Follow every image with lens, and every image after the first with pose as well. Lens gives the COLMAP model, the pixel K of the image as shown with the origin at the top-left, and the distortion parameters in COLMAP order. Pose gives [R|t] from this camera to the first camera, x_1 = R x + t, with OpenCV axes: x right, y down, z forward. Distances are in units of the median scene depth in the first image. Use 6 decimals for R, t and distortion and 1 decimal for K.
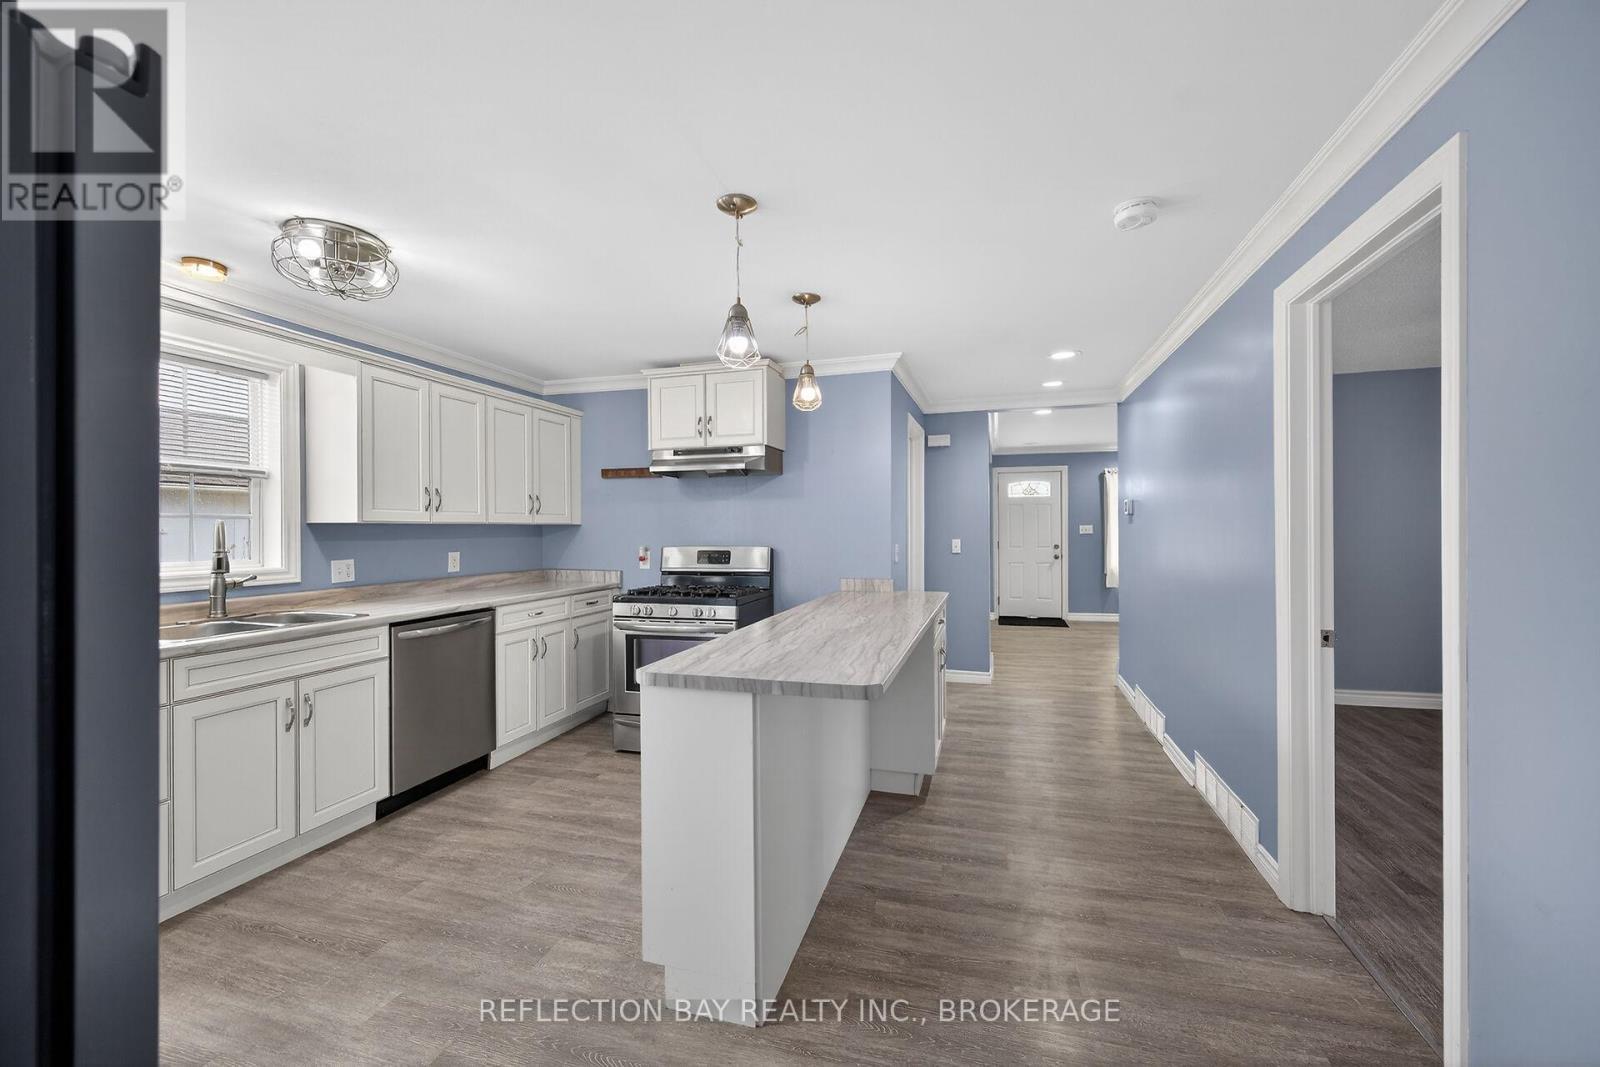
lens RADIAL K [[628.3, 0, 792.1], [0, 628.3, 533.9], [0, 0, 1]] dist [0.001992, 0.000419]
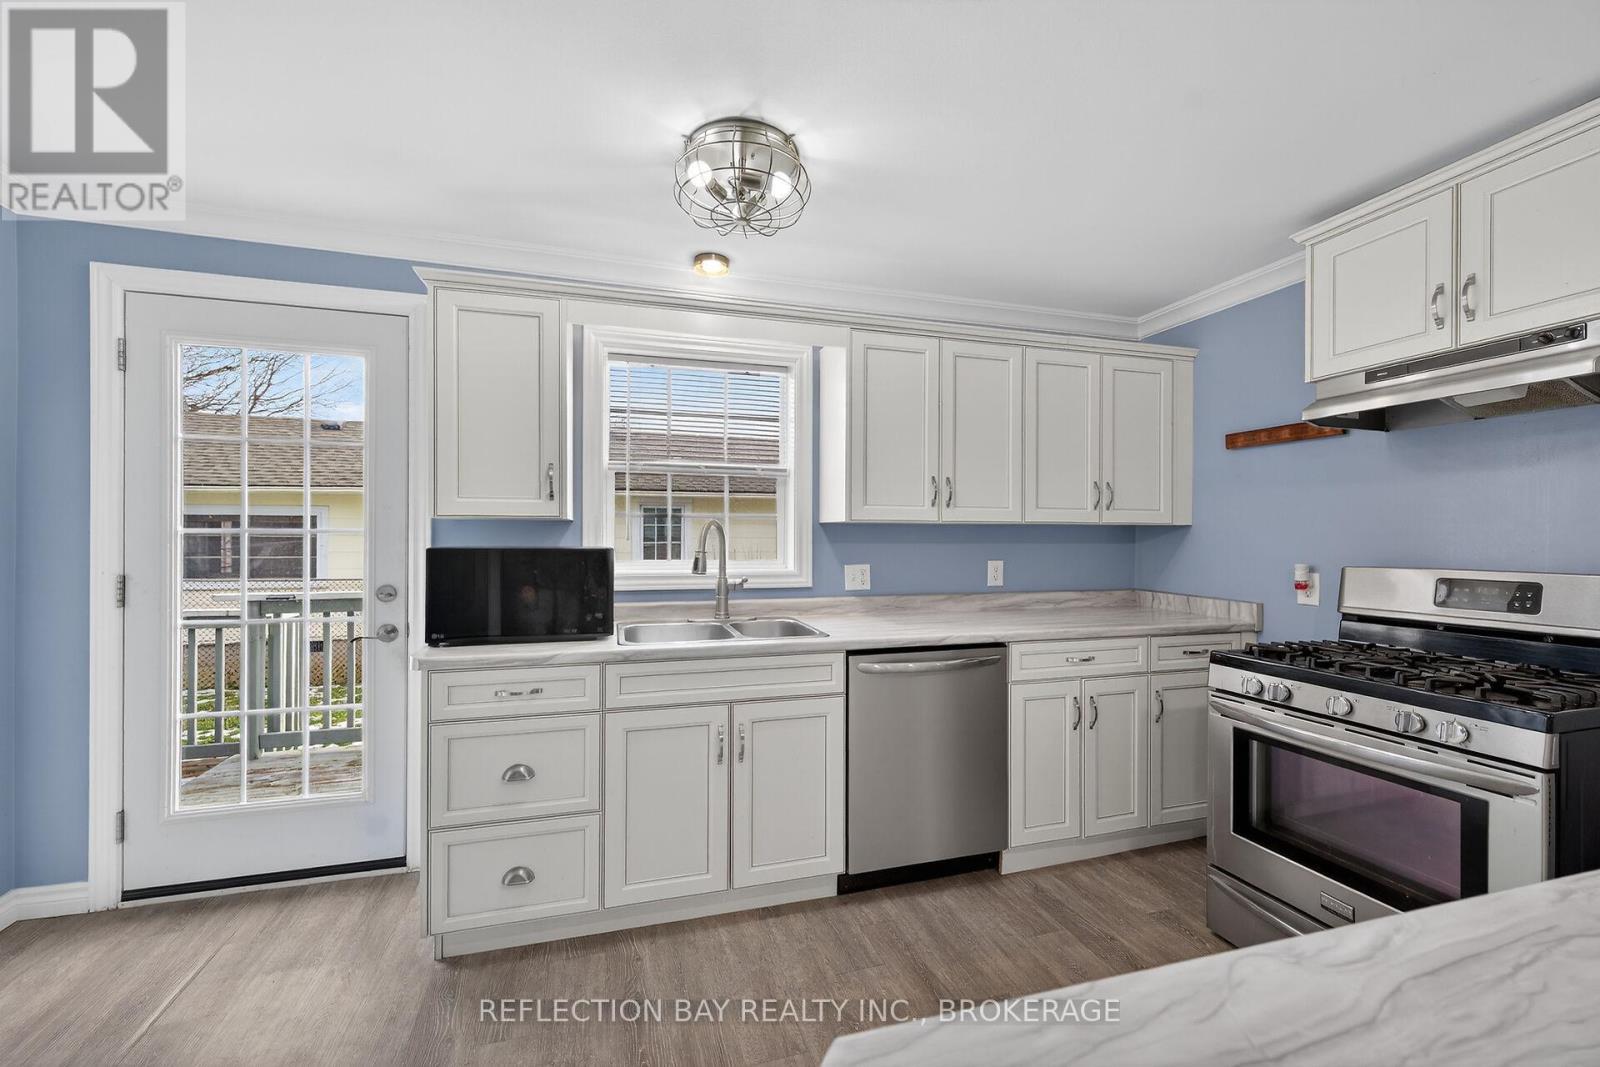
lens RADIAL K [[628.3, 0, 806.5], [0, 628.3, 534.9], [0, 0, 1]] dist [0.001992, 0.000419]
pose [[0.546577, 0.006818, -0.837381, -0.015849], [-0.013542, 0.999908, -0.000698, 0.001169], [0.837299, 0.011721, 0.546619, 0.424541]]
